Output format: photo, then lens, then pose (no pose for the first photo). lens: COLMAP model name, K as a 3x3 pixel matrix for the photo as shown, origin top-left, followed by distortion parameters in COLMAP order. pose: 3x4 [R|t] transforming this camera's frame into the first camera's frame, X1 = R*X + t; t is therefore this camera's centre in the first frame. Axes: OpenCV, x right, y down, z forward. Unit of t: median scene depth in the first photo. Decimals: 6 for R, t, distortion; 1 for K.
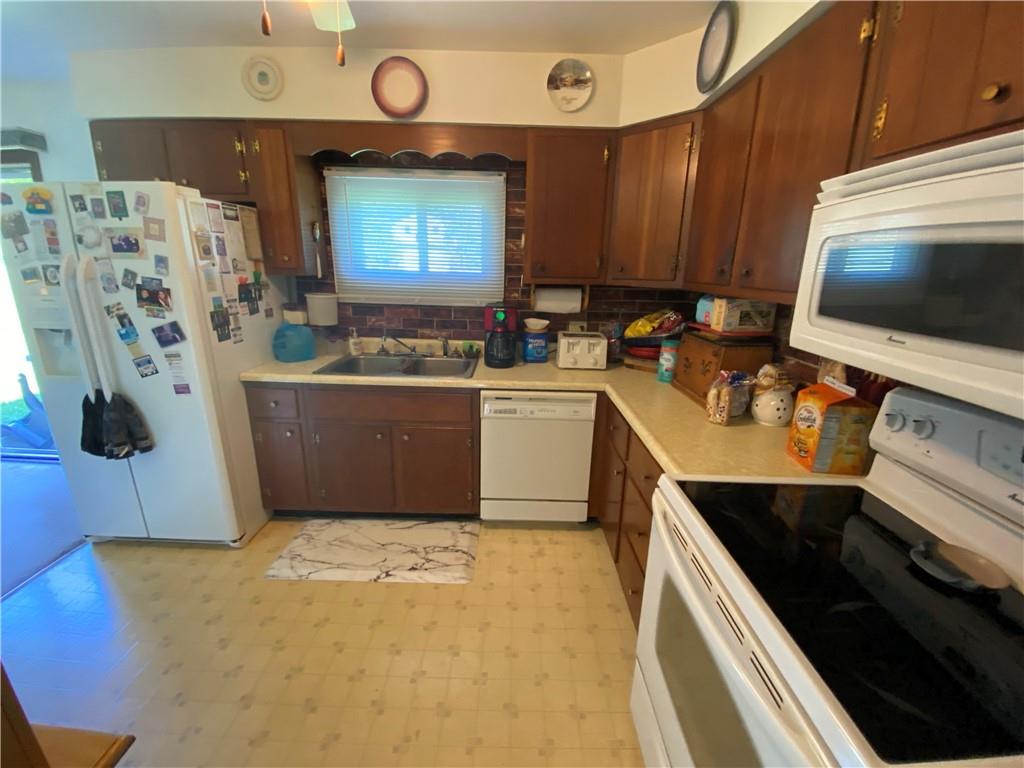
lens RADIAL K [[405.9, 0, 512.0], [0, 405.9, 384.0], [0, 0, 1]] dist [0.015035, -0.020820]
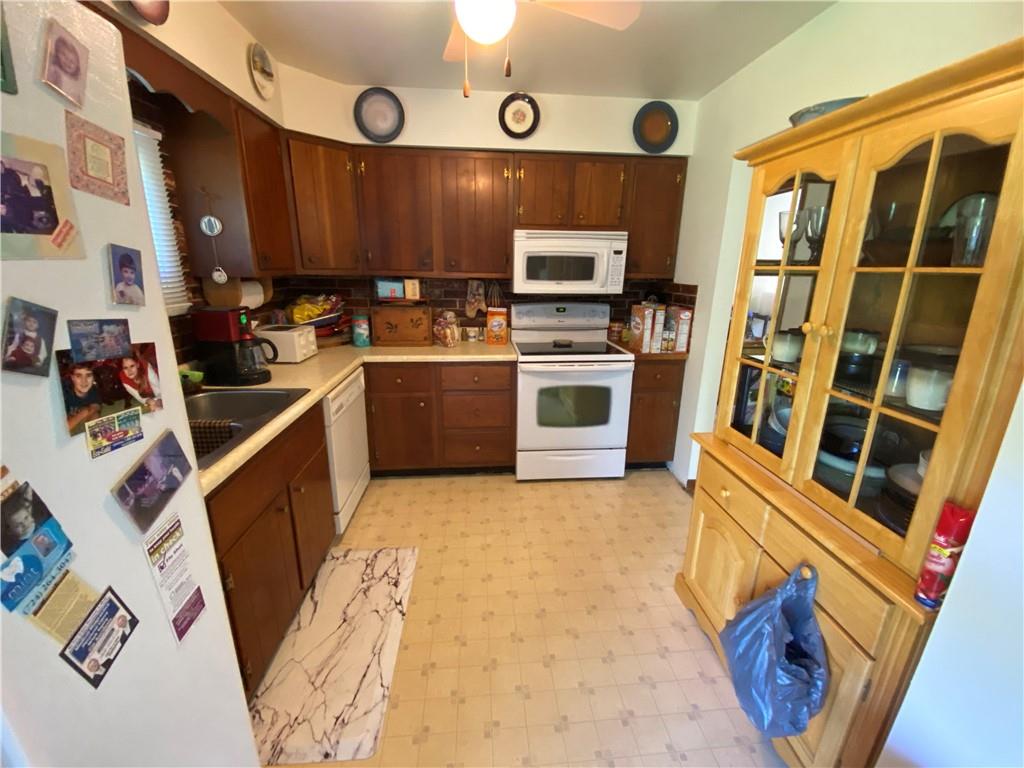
lens RADIAL K [[405.9, 0, 512.0], [0, 405.9, 384.0], [0, 0, 1]] dist [0.015035, -0.020820]
pose [[-0.074675, -0.302449, 0.950236, -1.187418], [0.258472, 0.914460, 0.311375, -0.228234], [-0.963128, 0.268861, 0.009887, 0.701648]]
